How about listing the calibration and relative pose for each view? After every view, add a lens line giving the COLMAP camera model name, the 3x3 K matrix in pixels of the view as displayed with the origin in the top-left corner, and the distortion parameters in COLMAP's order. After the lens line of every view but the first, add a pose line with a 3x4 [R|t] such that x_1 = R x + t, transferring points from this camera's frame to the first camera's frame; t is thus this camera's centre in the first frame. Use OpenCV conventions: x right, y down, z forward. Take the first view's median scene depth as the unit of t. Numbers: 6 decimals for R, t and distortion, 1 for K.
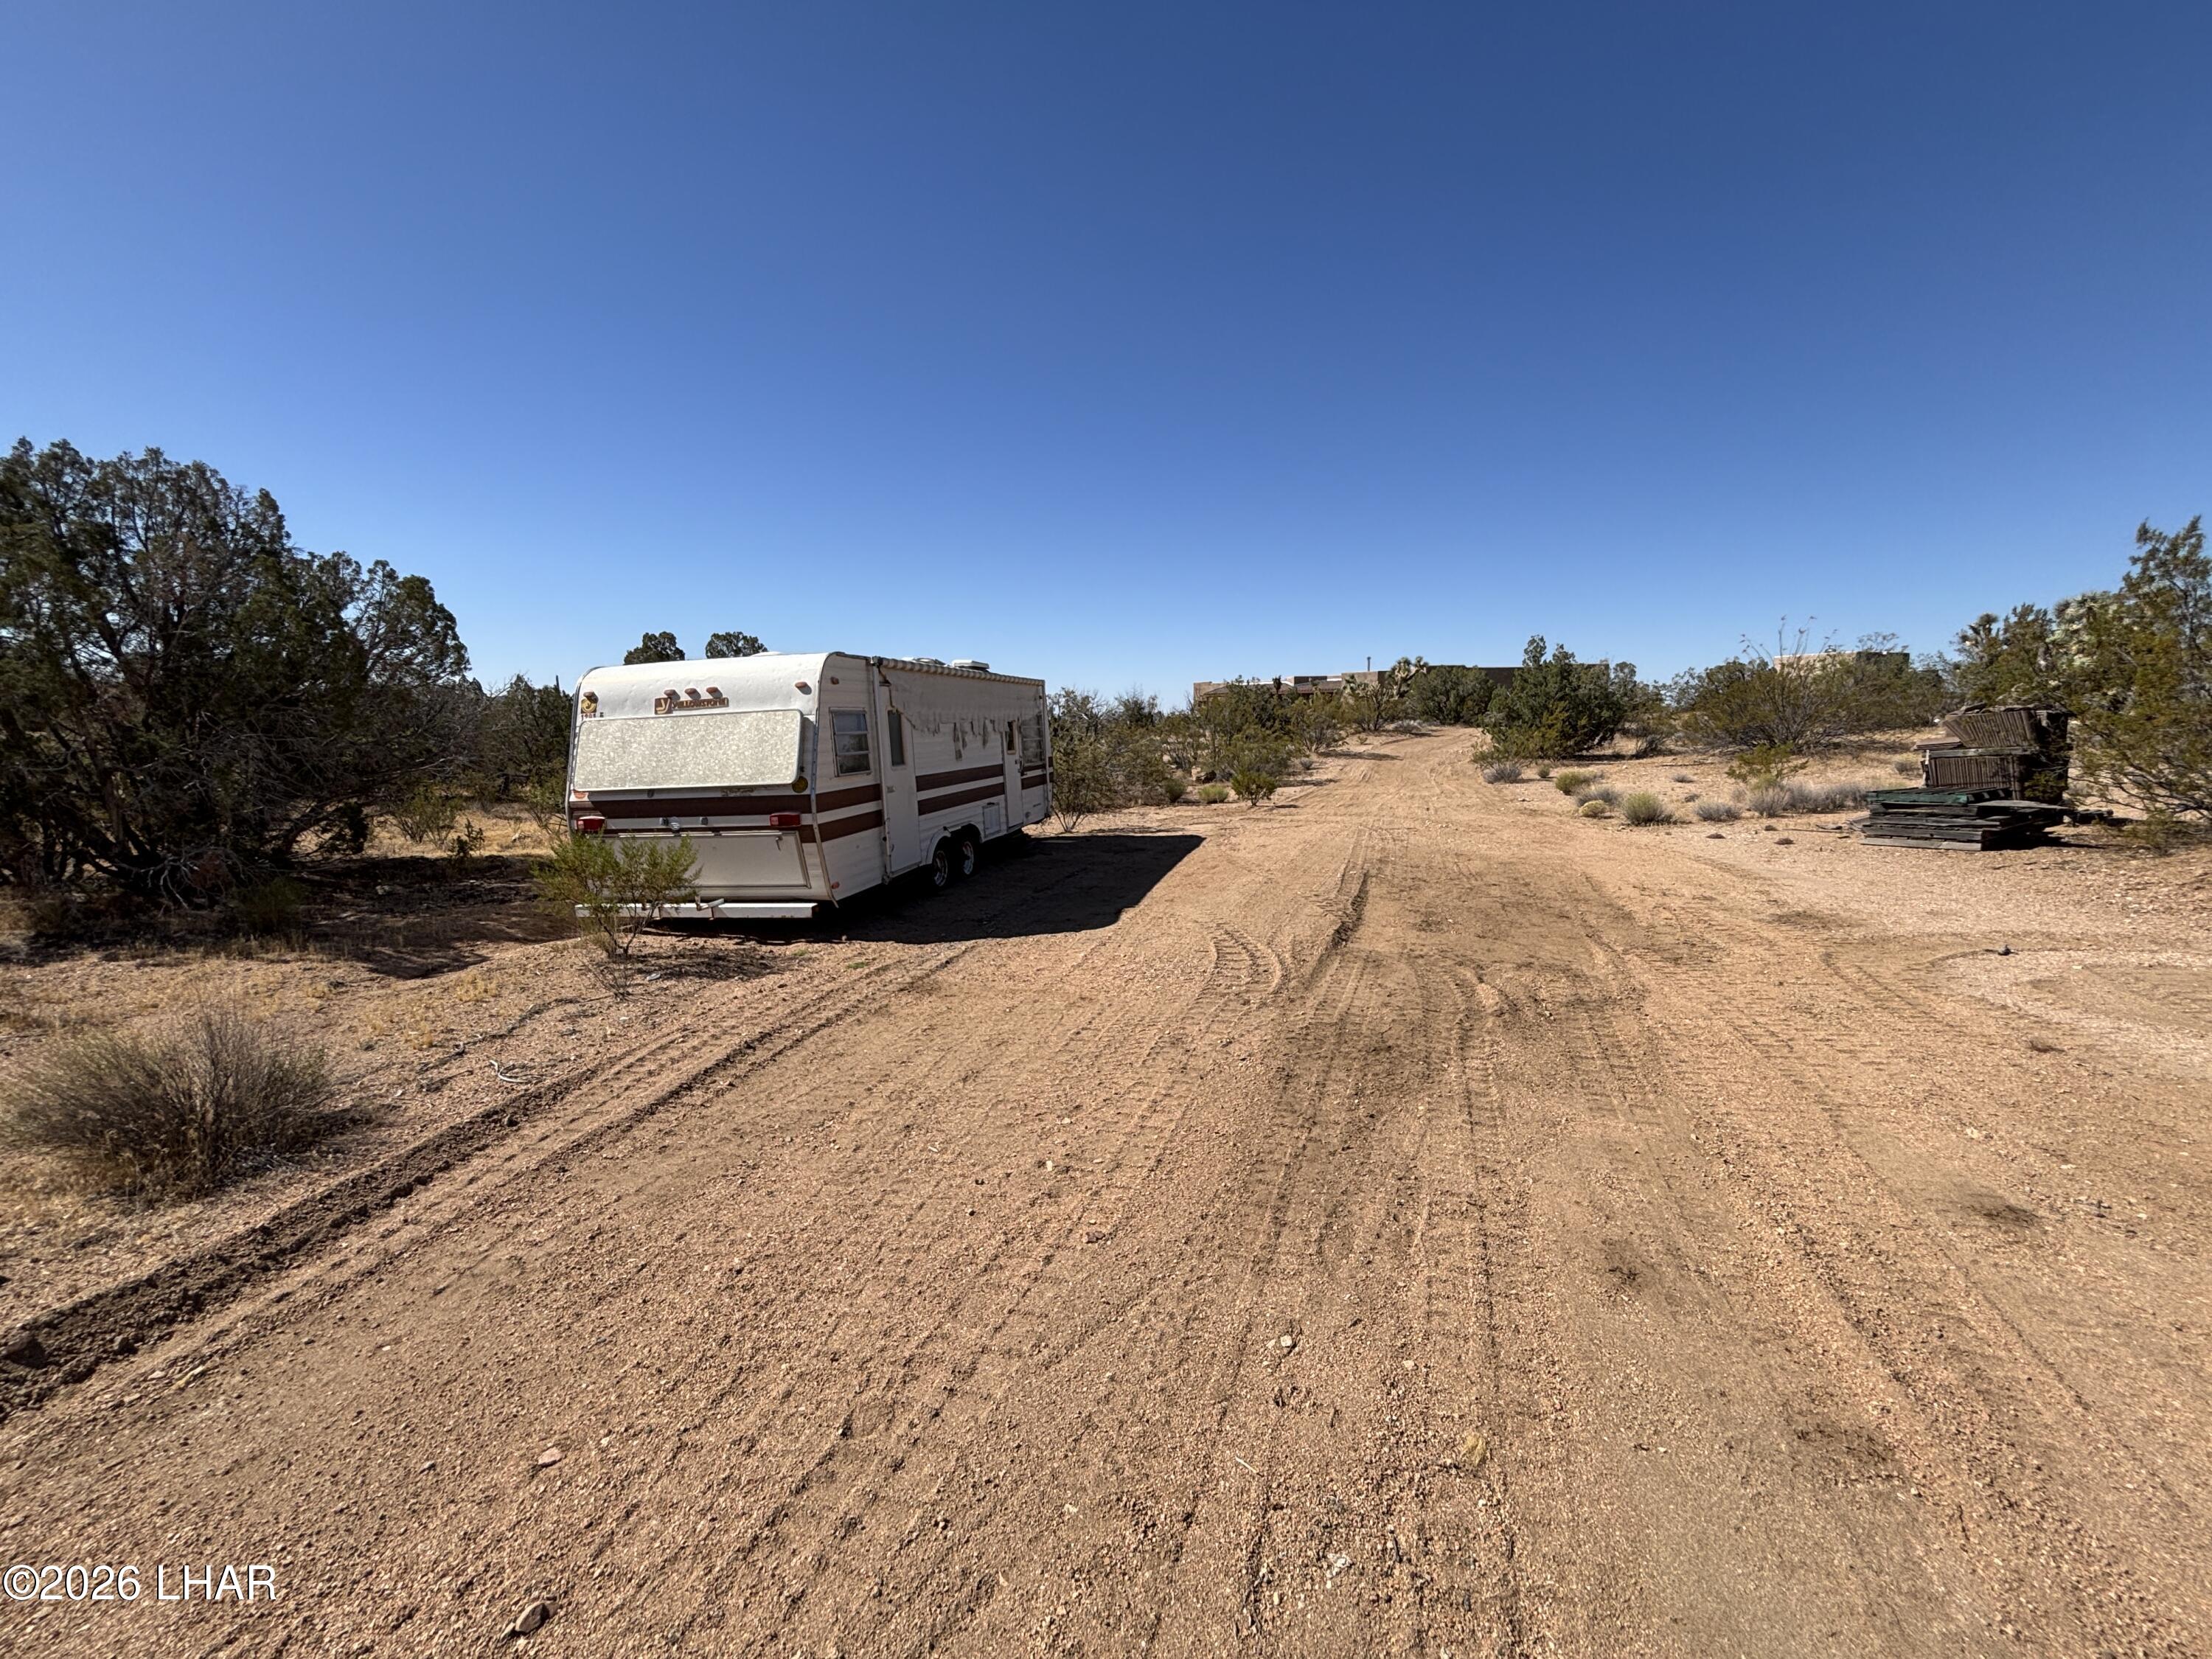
lens RADIAL K [[884.3, 0, 1106.4], [0, 884.3, 836.4], [0, 0, 1]] dist [0.000850, -0.000040]
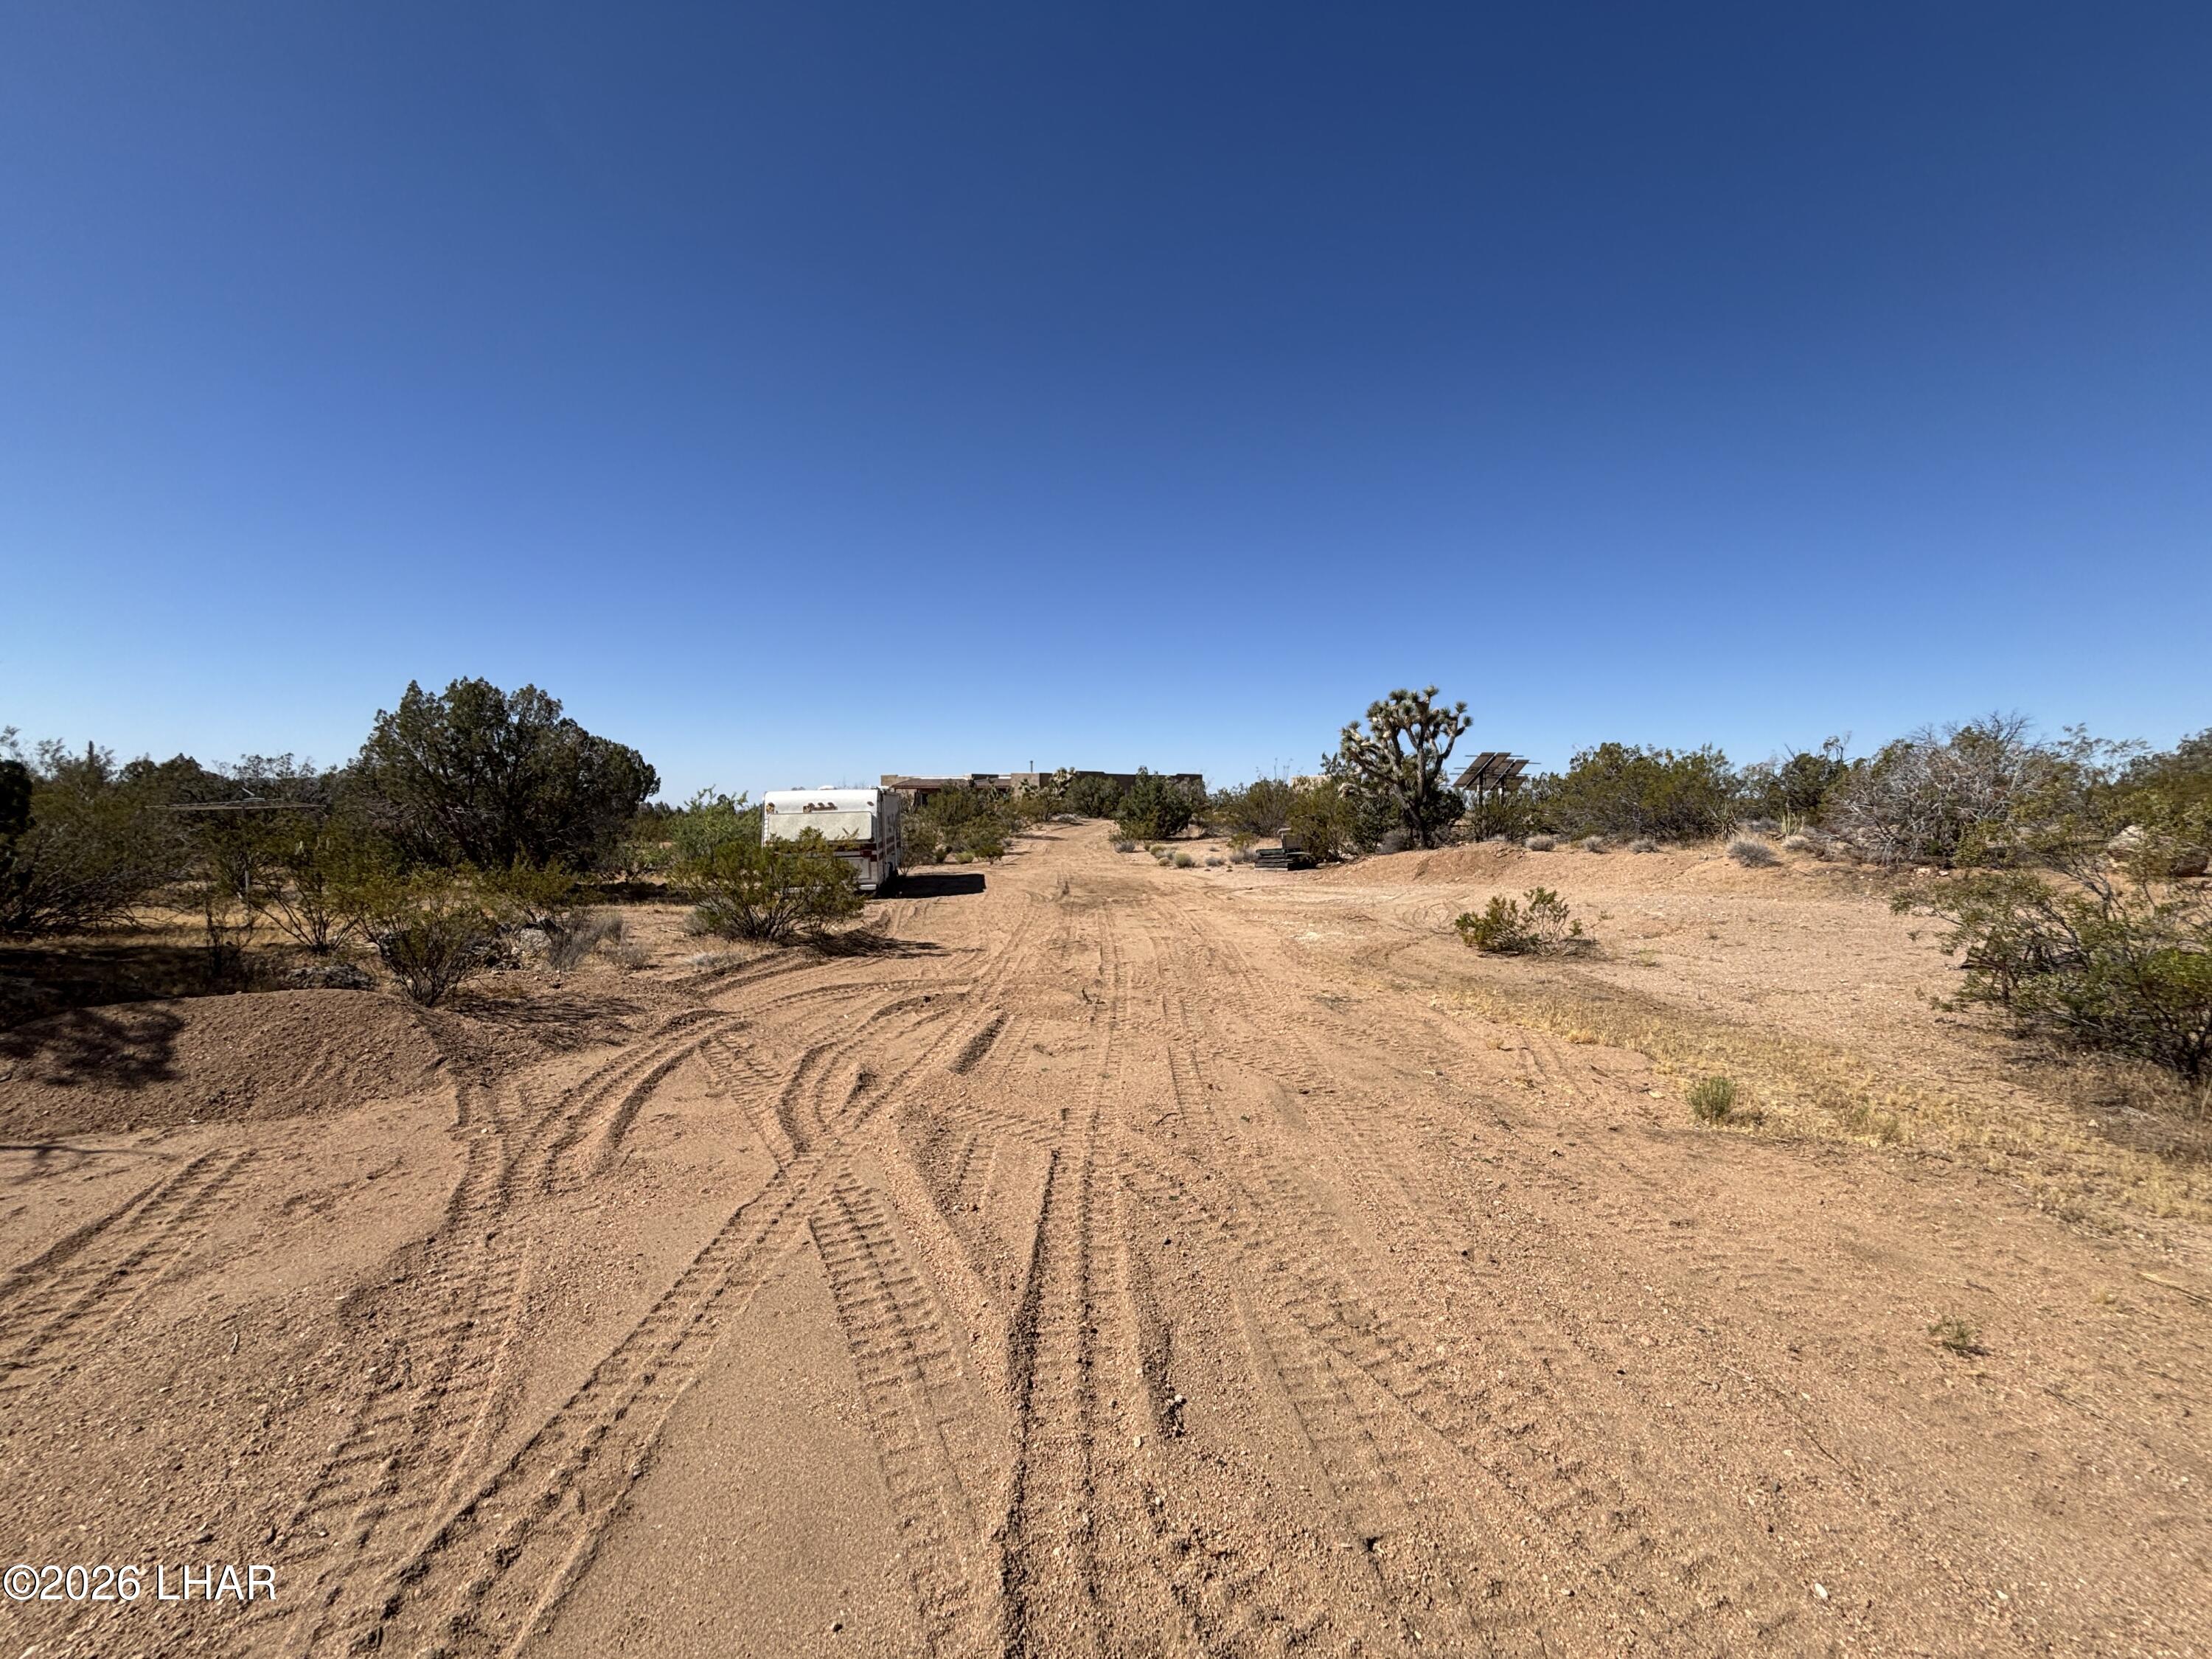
lens RADIAL K [[884.3, 0, 1106.0], [0, 884.3, 827.9], [0, 0, 1]] dist [0.000850, -0.000040]
pose [[0.927862, 0.010378, 0.372780, -0.221041], [0.029985, 0.994300, -0.102314, 0.064643], [-0.371717, 0.106111, 0.922262, -0.559627]]
